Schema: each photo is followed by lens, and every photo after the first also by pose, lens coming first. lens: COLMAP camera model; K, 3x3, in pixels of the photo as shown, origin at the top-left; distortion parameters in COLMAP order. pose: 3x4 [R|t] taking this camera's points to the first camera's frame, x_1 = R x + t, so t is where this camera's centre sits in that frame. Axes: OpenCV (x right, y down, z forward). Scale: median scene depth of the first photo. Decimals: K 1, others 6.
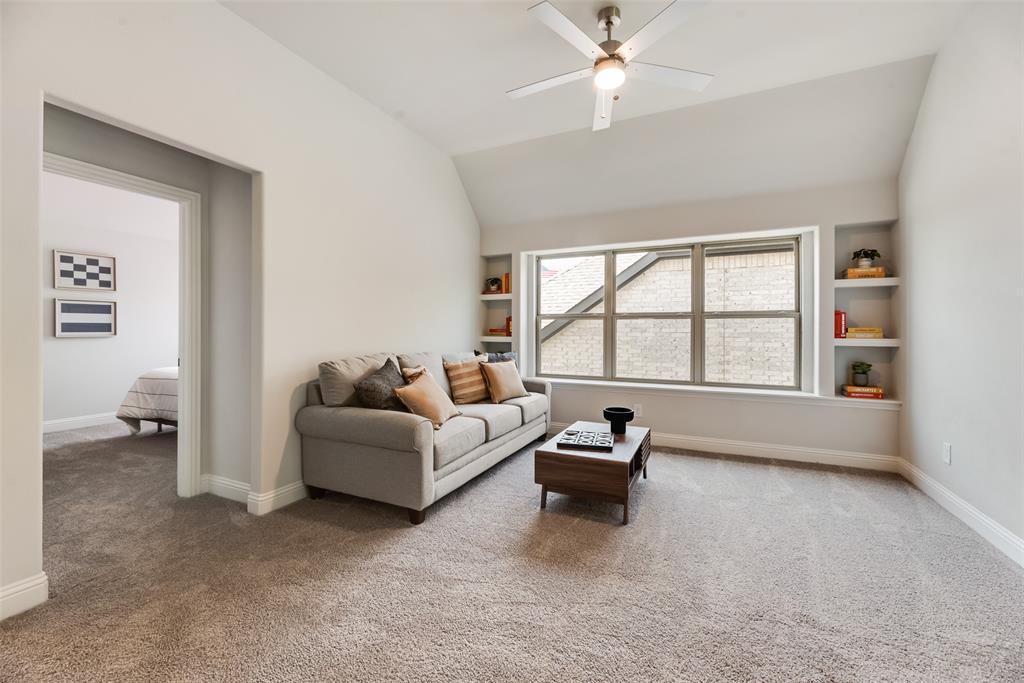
lens RADIAL K [[416.0, 0, 510.9], [0, 416.0, 328.3], [0, 0, 1]] dist [-0.000968, 0.000227]
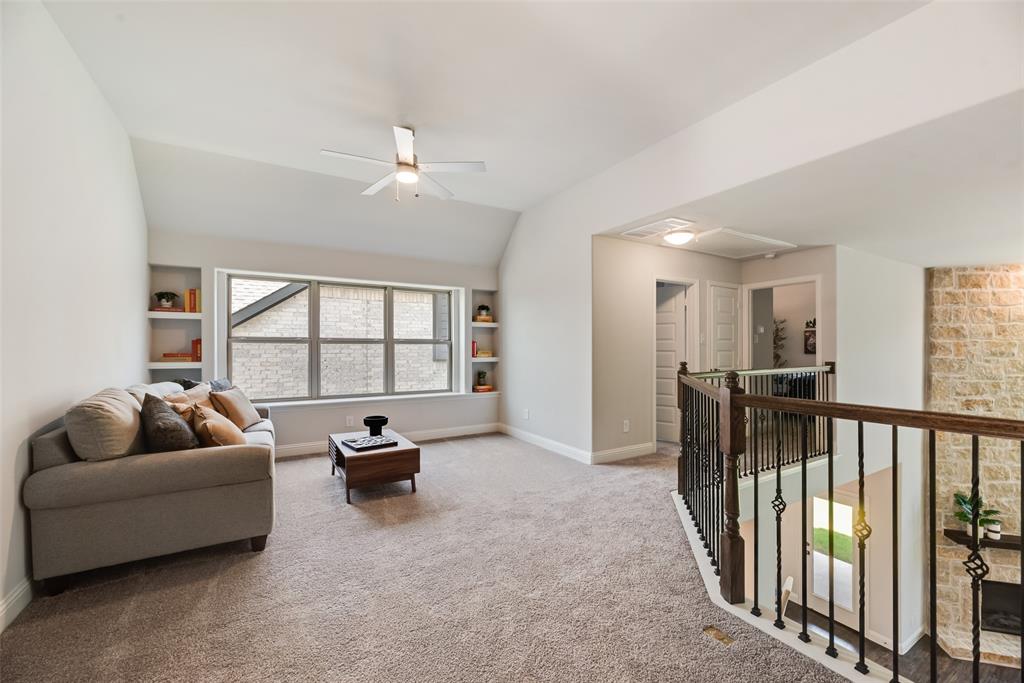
lens RADIAL K [[413.4, 0, 511.4], [0, 413.4, 343.7], [0, 0, 1]] dist [0.000094, -0.000040]
pose [[0.562924, 0.006327, 0.826485, -0.490445], [-0.002255, 0.999979, -0.006120, -0.021128], [-0.826506, 0.001582, 0.562926, -0.052812]]
